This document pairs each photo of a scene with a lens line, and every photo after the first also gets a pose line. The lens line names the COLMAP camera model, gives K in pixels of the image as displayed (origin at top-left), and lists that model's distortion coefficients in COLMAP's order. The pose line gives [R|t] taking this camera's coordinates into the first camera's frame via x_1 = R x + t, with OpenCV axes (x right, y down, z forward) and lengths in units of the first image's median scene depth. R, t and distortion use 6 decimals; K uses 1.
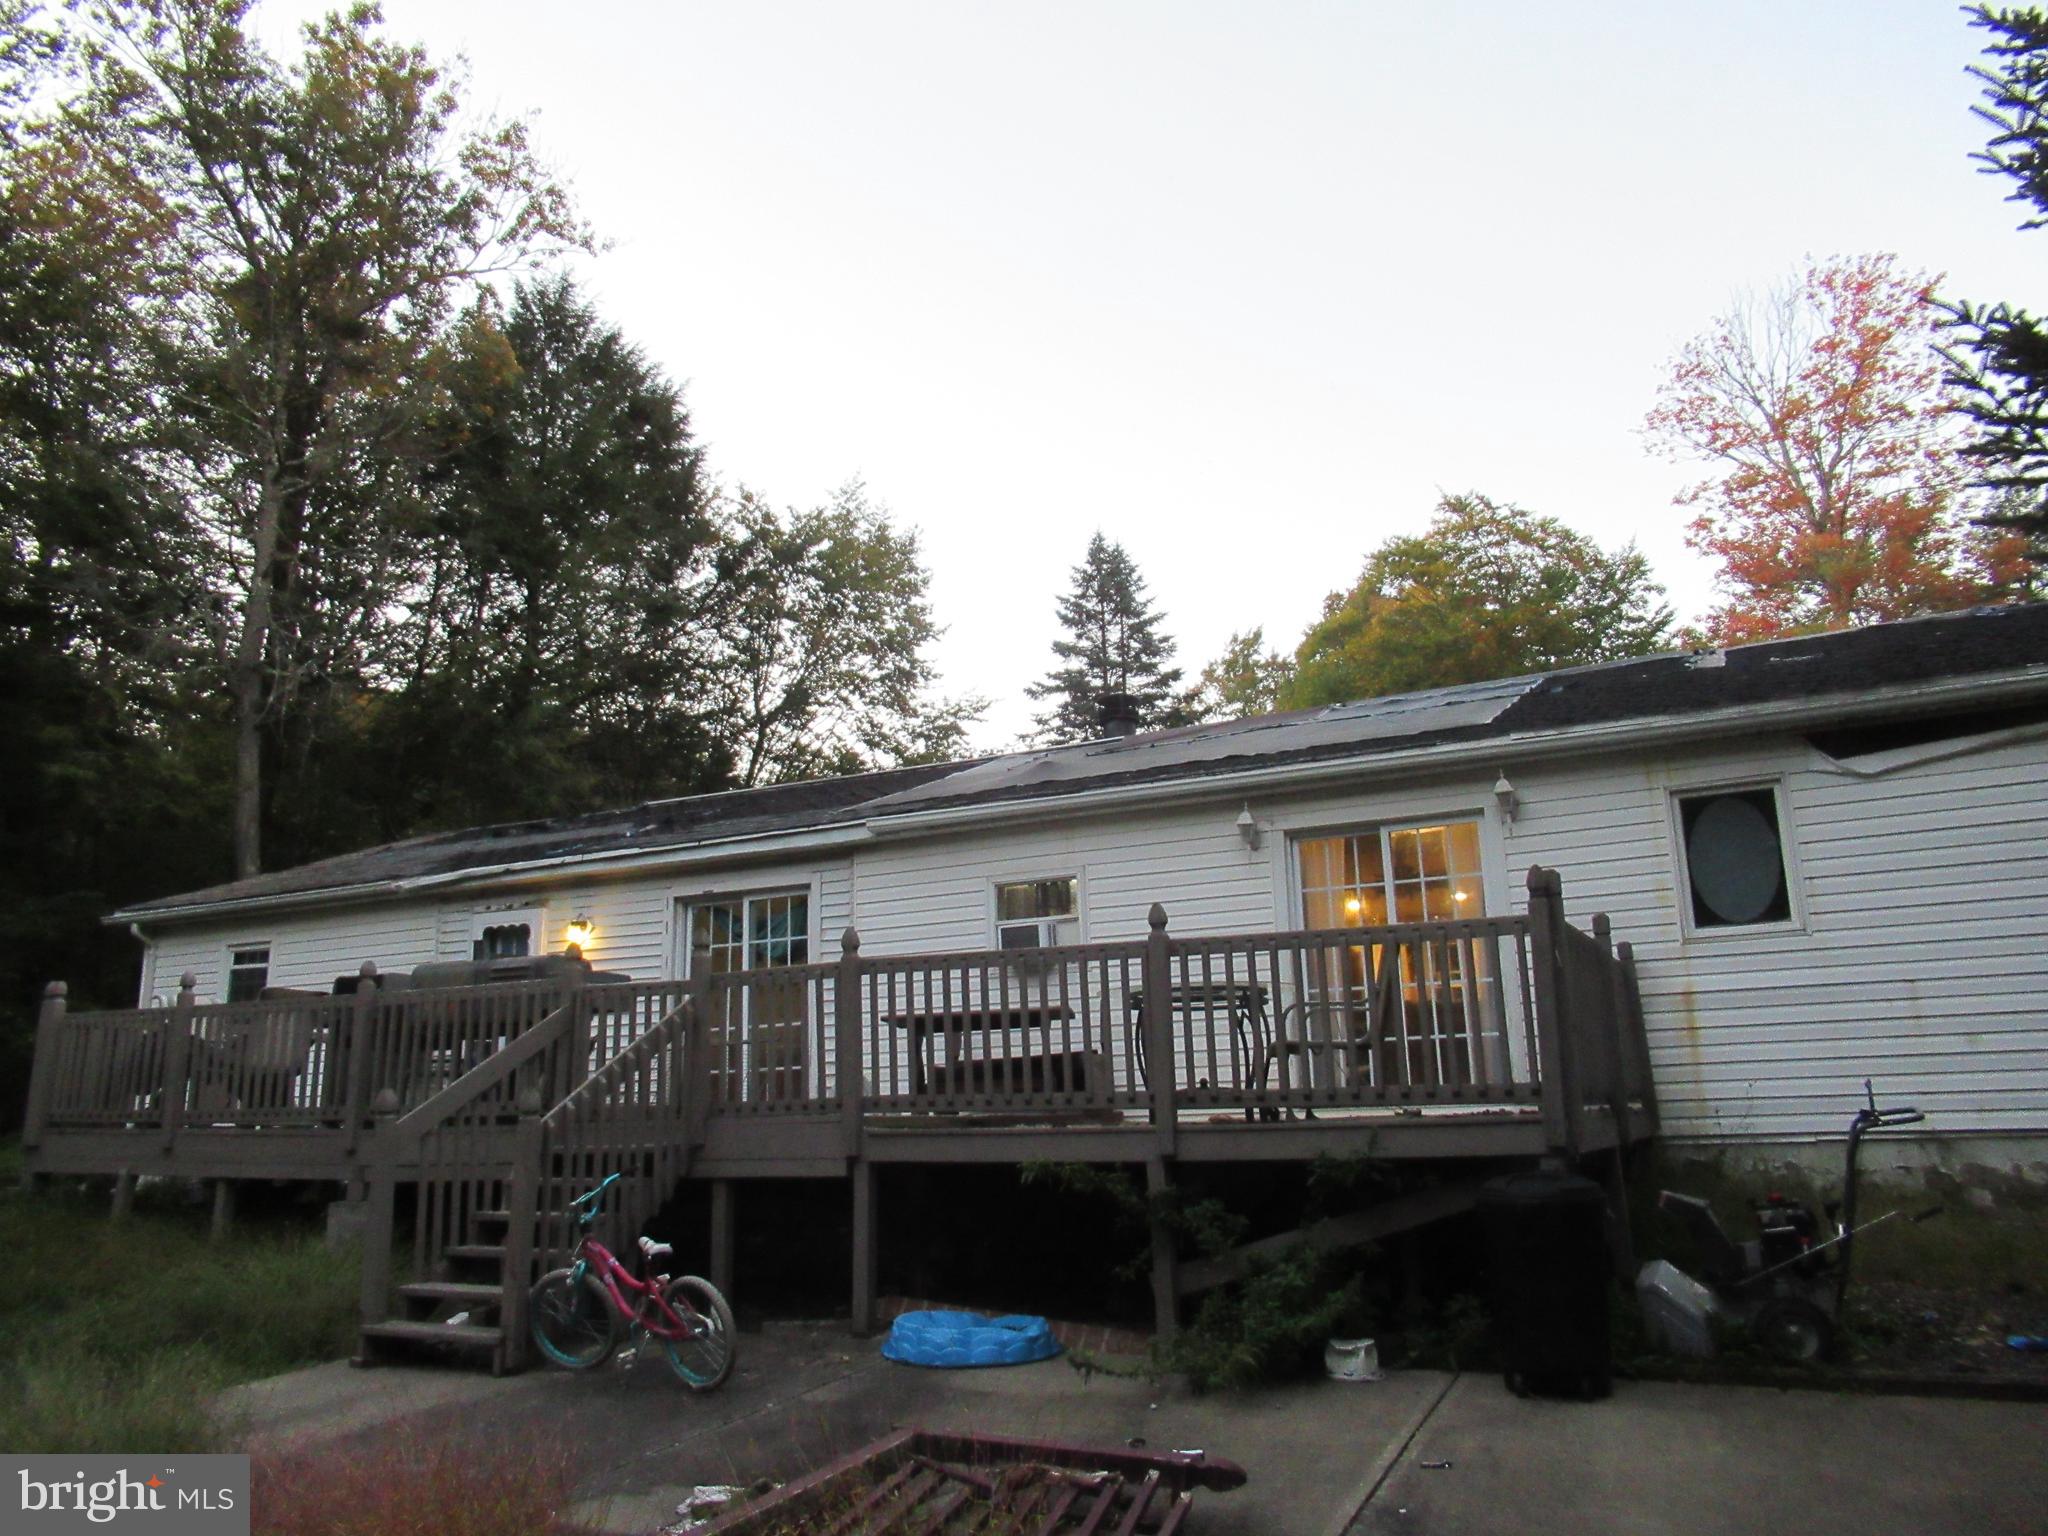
lens RADIAL K [[1532.8, 0, 1022.7], [0, 1532.8, 744.4], [0, 0, 1]] dist [-0.002834, -0.003432]
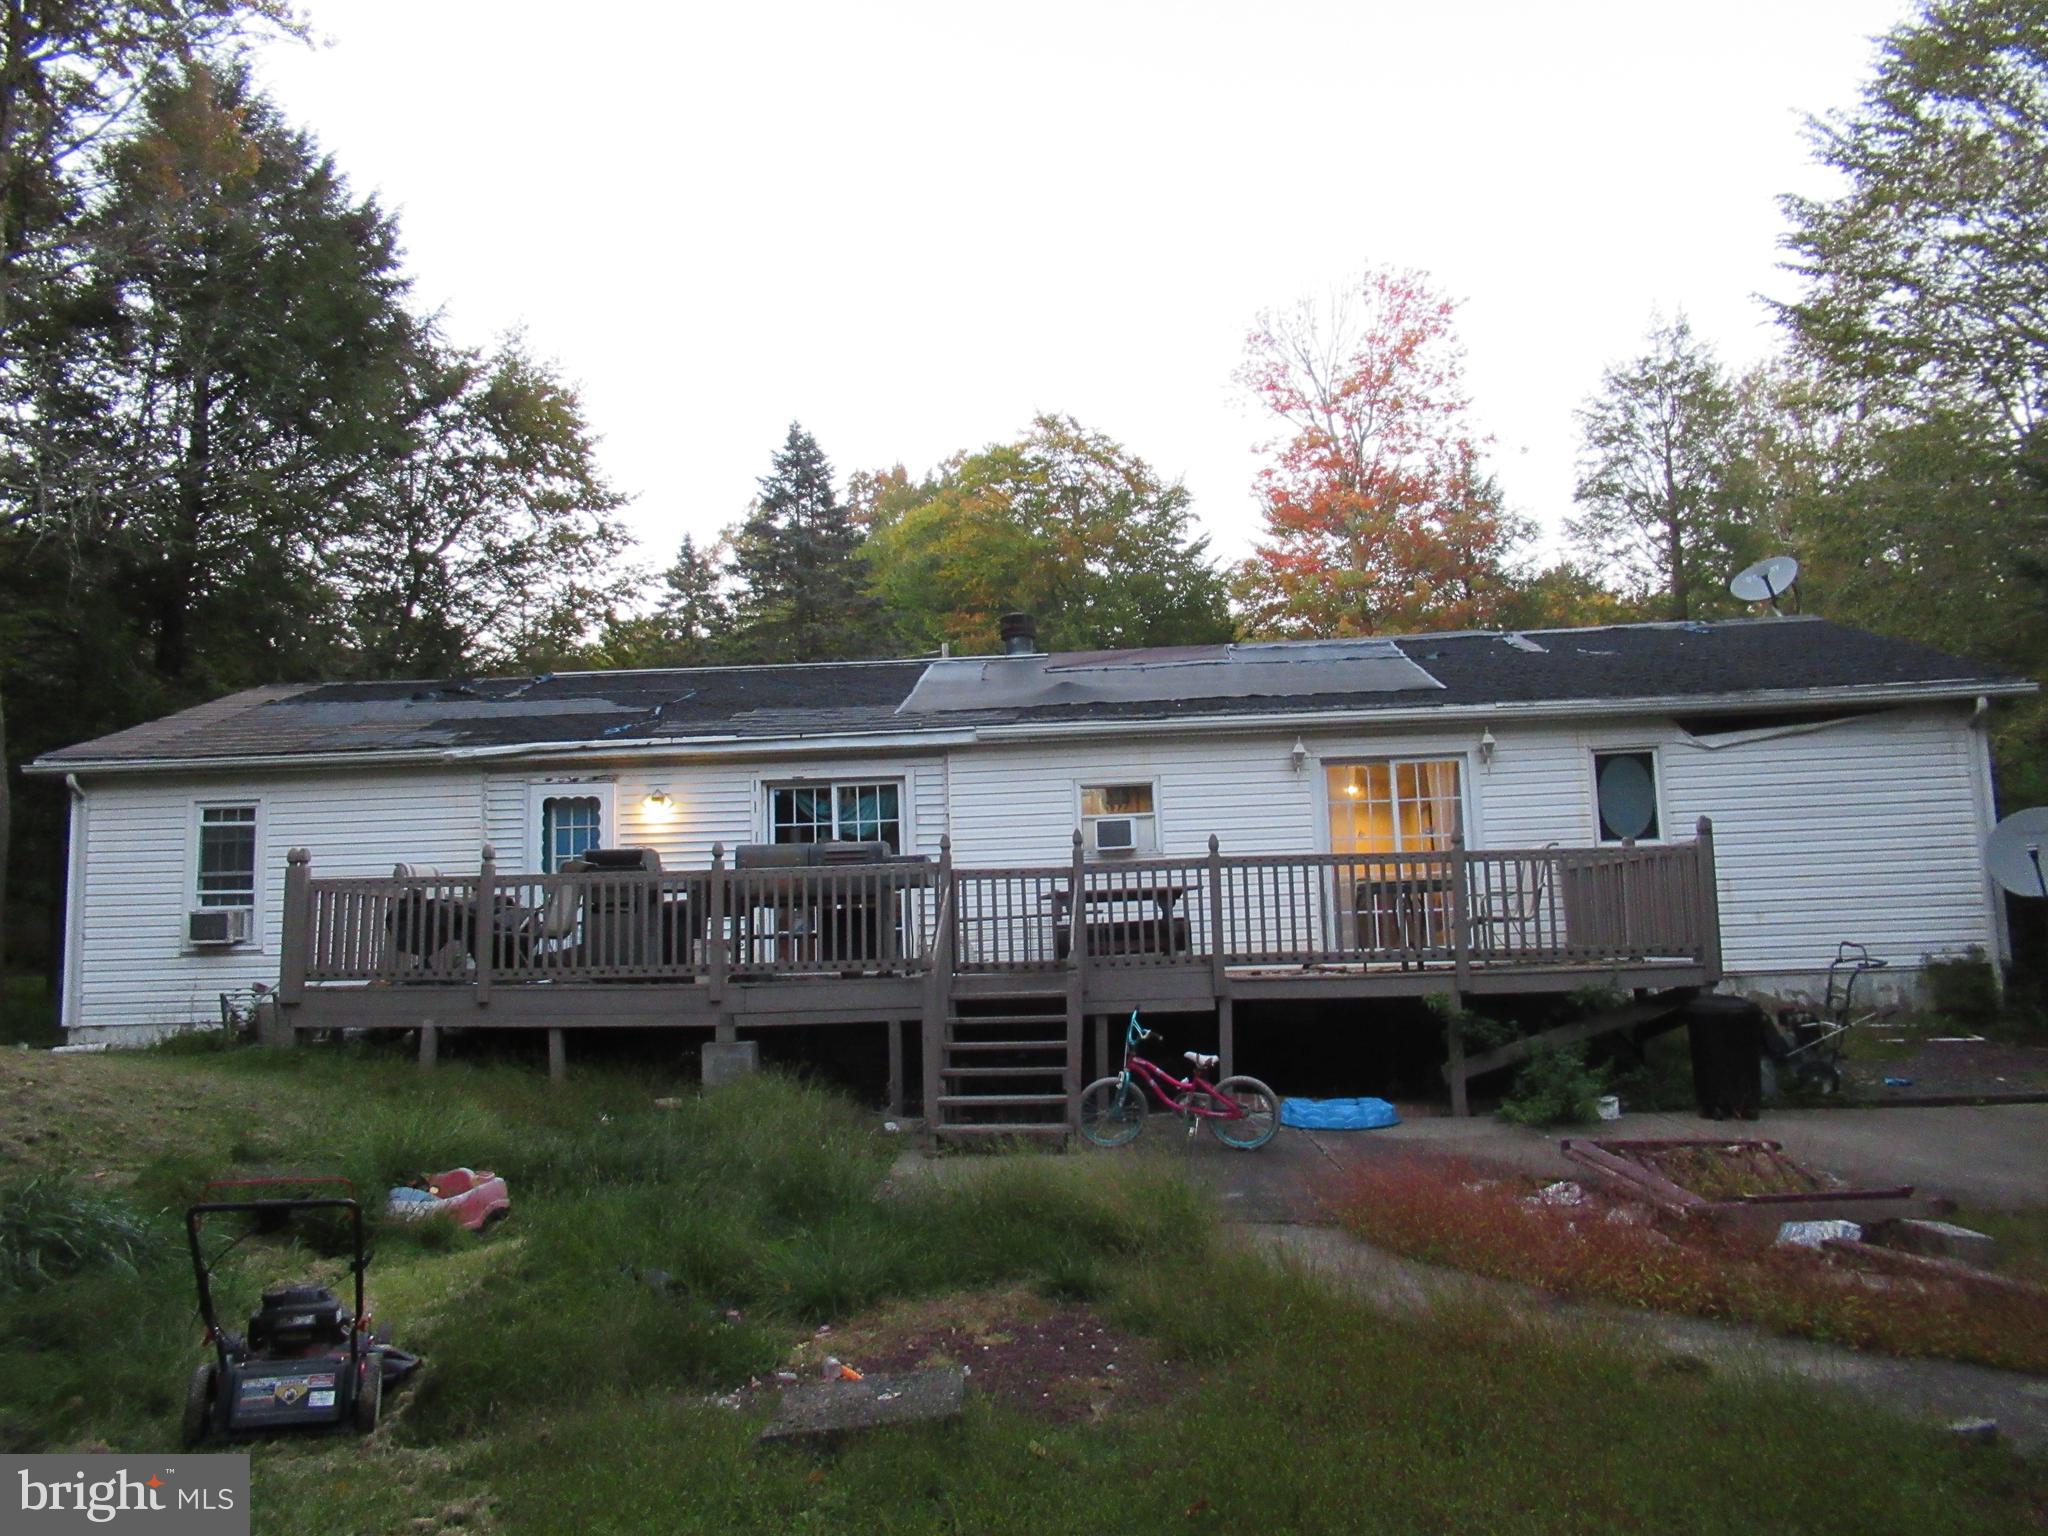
lens RADIAL K [[1536.0, 0, 1024.0], [0, 1536.0, 768.0], [0, 0, 1]] dist [-0.015432, -0.002790]
pose [[0.918668, 0.043044, 0.392678, -0.478821], [-0.086394, 0.991874, 0.093394, -0.030886], [-0.385467, -0.119723, 0.914922, -0.108645]]
